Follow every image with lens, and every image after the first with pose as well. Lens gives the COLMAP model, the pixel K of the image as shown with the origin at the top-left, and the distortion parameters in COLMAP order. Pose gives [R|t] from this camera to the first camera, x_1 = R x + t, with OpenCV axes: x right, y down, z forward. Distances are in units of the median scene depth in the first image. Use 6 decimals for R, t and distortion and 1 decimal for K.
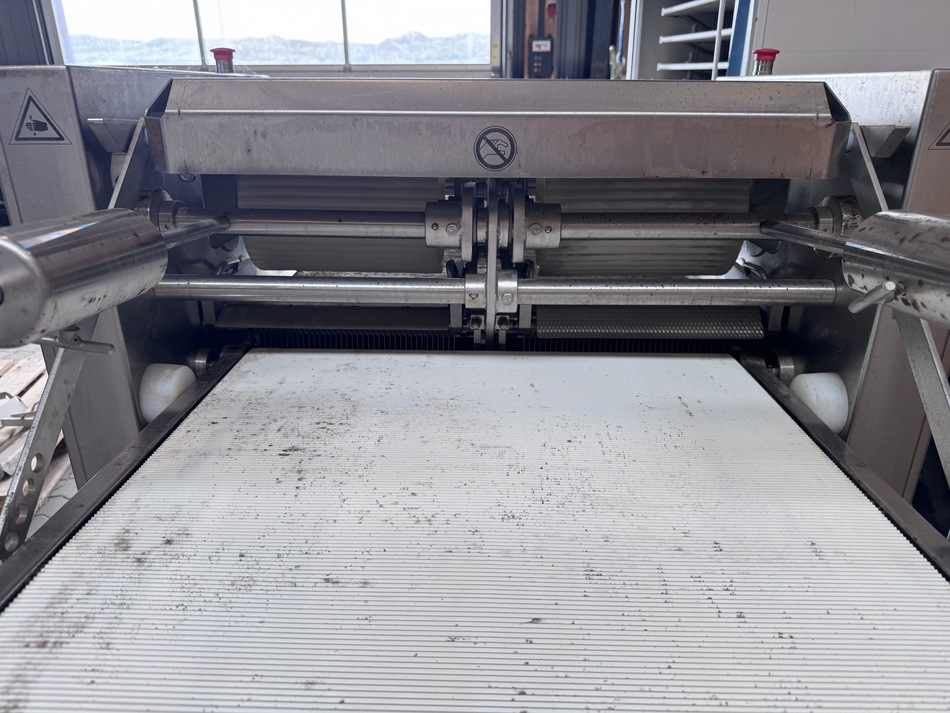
lens RADIAL K [[666.0, 0, 465.1], [0, 666.0, 364.8], [0, 0, 1]] dist [0.008359, -0.020307]
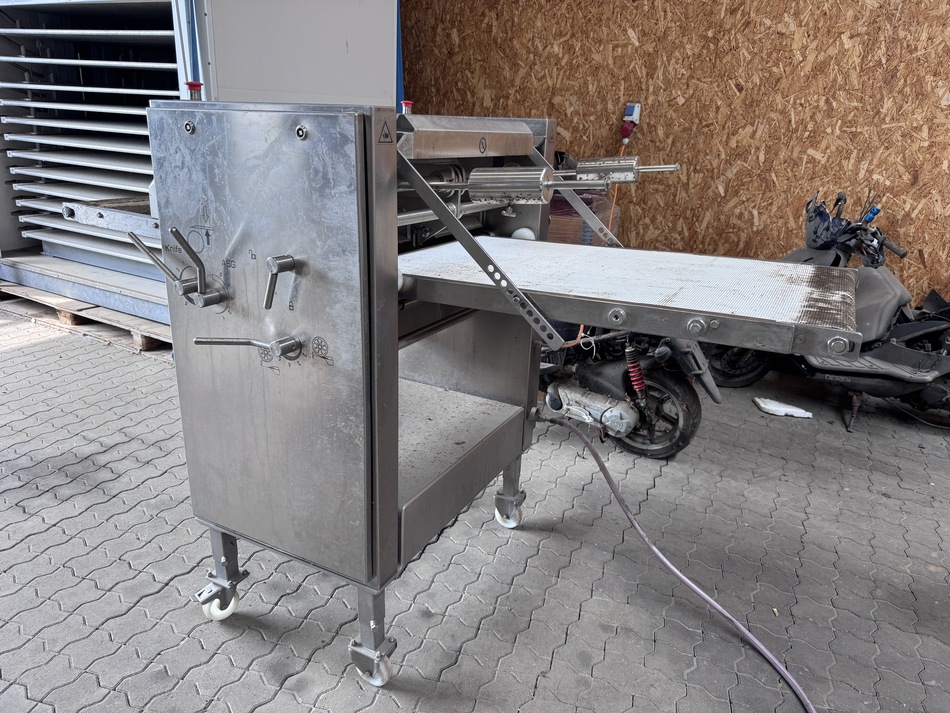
lens RADIAL K [[666.0, 0, 470.5], [0, 666.0, 356.6], [0, 0, 1]] dist [0.008359, -0.020307]
pose [[0.449476, -0.274880, 0.849949, -2.090509], [0.302500, 0.942100, 0.144712, 0.054934], [-0.840515, 0.192065, 0.506602, -0.111555]]
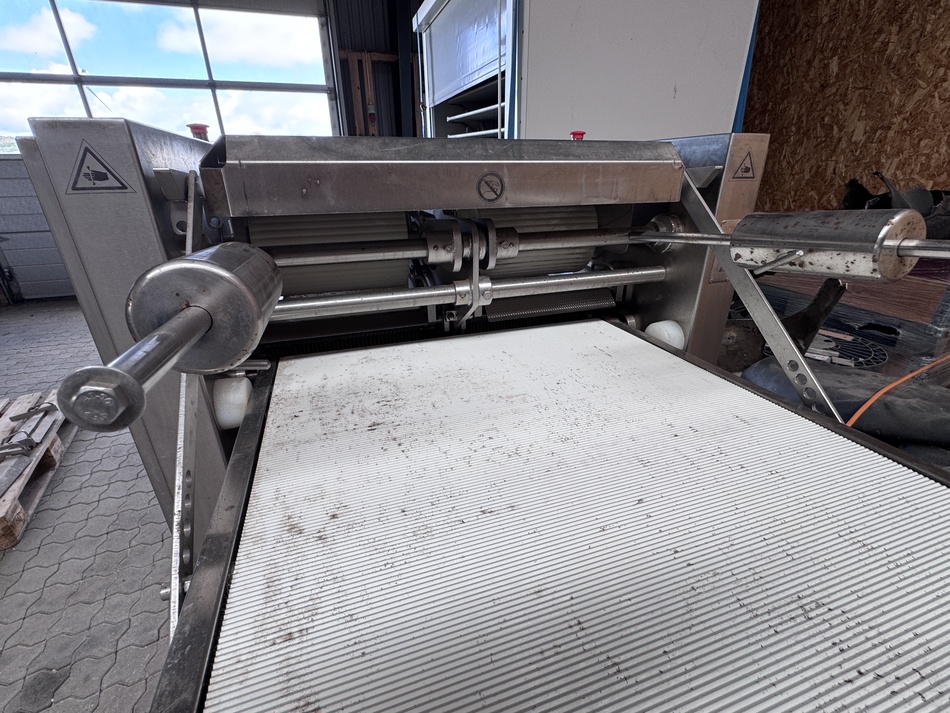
lens RADIAL K [[423.2, 0, 477.0], [0, 423.2, 356.7], [0, 0, 1]] dist [-0.010263, 0.001929]
pose [[0.939976, -0.145474, 0.308678, -0.267815], [0.138668, 0.989361, 0.044001, -0.010917], [-0.311794, 0.001444, 0.950148, 0.135608]]
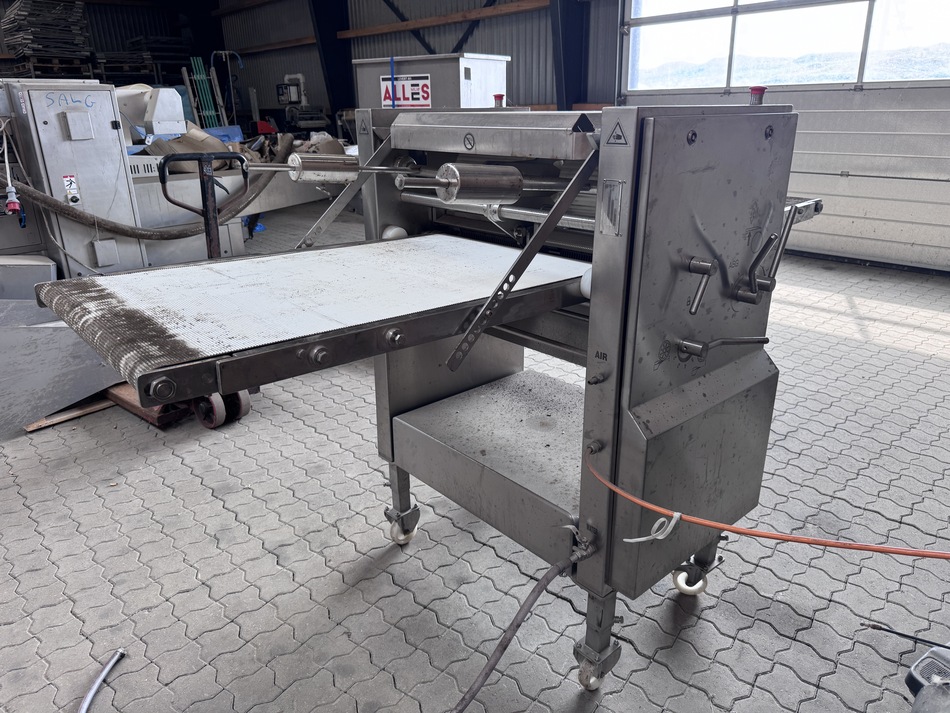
lens RADIAL K [[666.0, 0, 461.9], [0, 666.0, 356.6], [0, 0, 1]] dist [0.008359, -0.020307]
pose [[0.680953, 0.247853, -0.689109, 1.636621], [-0.264096, 0.960779, 0.084594, 0.203738], [0.683049, 0.124387, 0.719703, -0.591463]]
